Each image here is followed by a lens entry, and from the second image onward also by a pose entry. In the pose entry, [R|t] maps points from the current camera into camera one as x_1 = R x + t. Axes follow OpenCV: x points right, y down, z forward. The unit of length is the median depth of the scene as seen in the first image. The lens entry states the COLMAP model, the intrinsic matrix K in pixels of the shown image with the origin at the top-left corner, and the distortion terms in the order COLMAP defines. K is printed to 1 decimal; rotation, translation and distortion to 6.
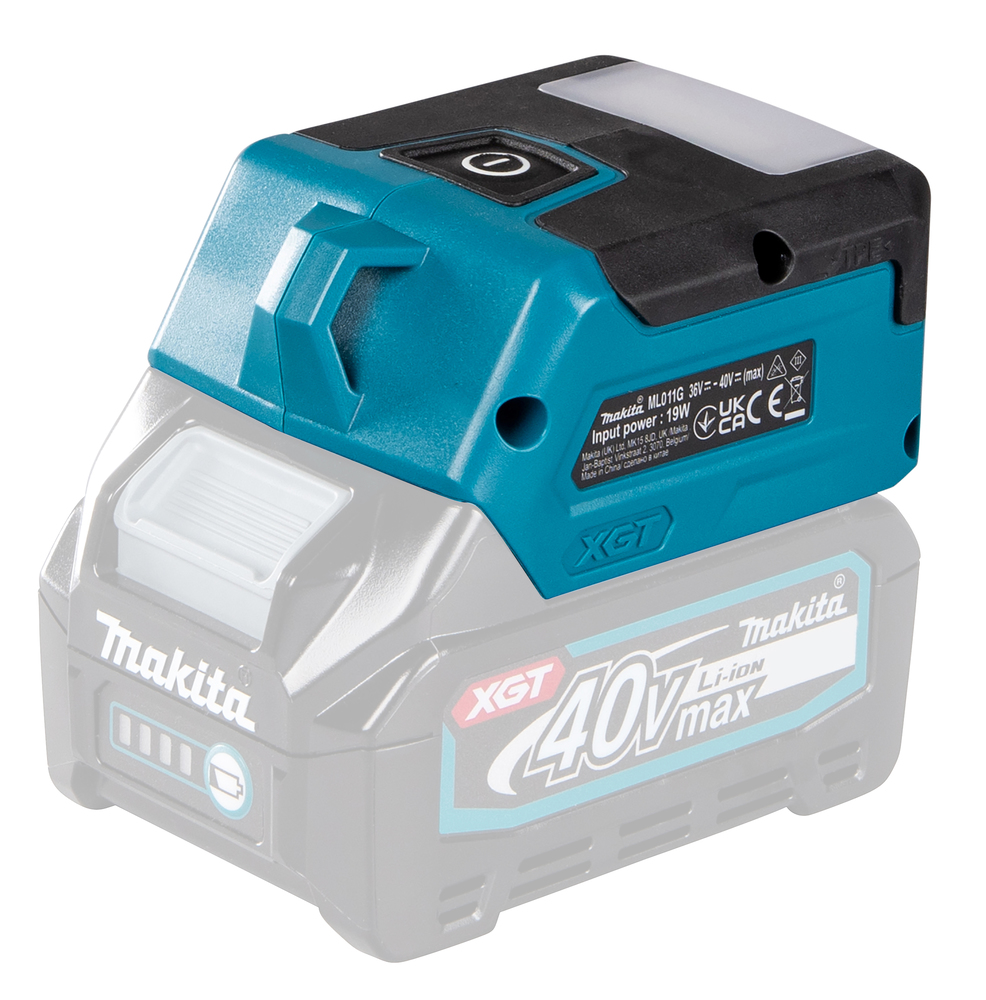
lens RADIAL K [[7143.5, 0, 493.0], [0, 7143.5, 500.0], [0, 0, 1]] dist [0.274841, -8.400195]
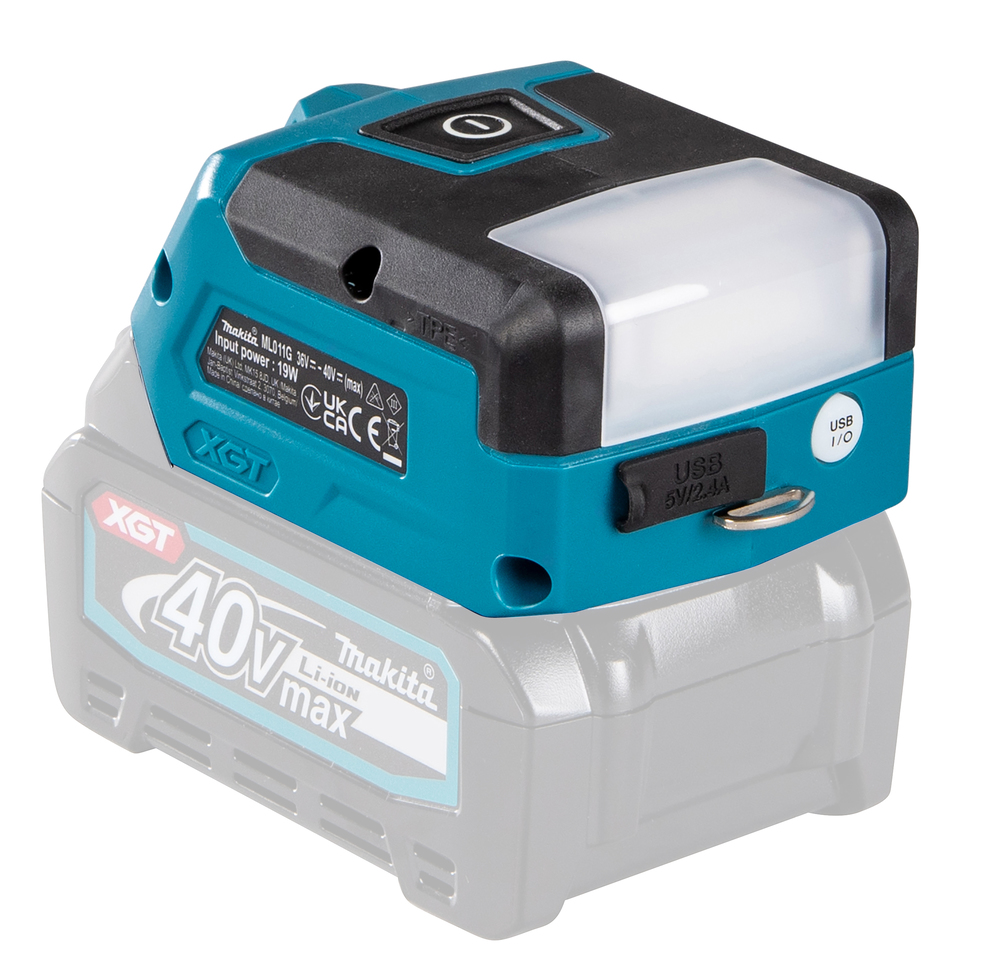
lens RADIAL K [[6553.9, 0, 500.0], [0, 6553.9, 488.0], [0, 0, 1]] dist [-0.253363, 26.313109]
pose [[-0.030111, 0.356232, -0.933912, 0.861800], [-0.387438, 0.857132, 0.339436, -0.311853], [0.921404, 0.372054, 0.112209, 0.918329]]
